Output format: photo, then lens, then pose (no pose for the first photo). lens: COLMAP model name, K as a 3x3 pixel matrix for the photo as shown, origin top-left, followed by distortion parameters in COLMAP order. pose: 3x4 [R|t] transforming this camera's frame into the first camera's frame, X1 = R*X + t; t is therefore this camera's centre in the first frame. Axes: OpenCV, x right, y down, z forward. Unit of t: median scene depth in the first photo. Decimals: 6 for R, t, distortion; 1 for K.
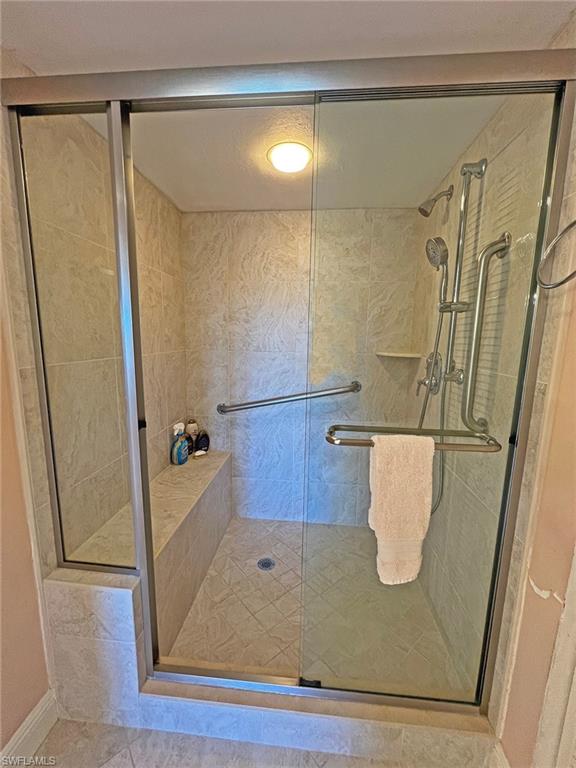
lens RADIAL K [[307.6, 0, 289.6], [0, 307.6, 384.5], [0, 0, 1]] dist [-0.000565, 0.000036]
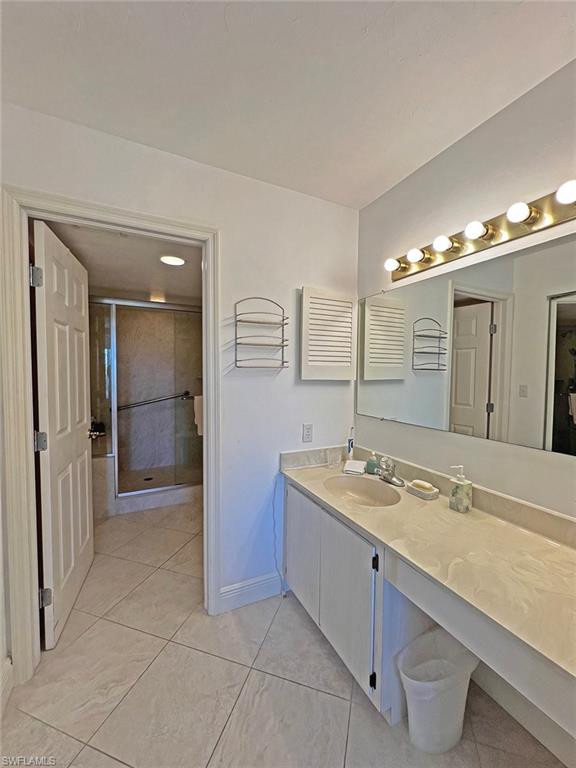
lens RADIAL K [[307.6, 0, 288.4], [0, 307.6, 384.6], [0, 0, 1]] dist [-0.000565, 0.000036]
pose [[0.851814, -0.034763, 0.522689, -0.332739], [0.088648, 0.992971, -0.078428, 0.198847], [-0.516288, 0.113141, 0.848908, -1.302984]]
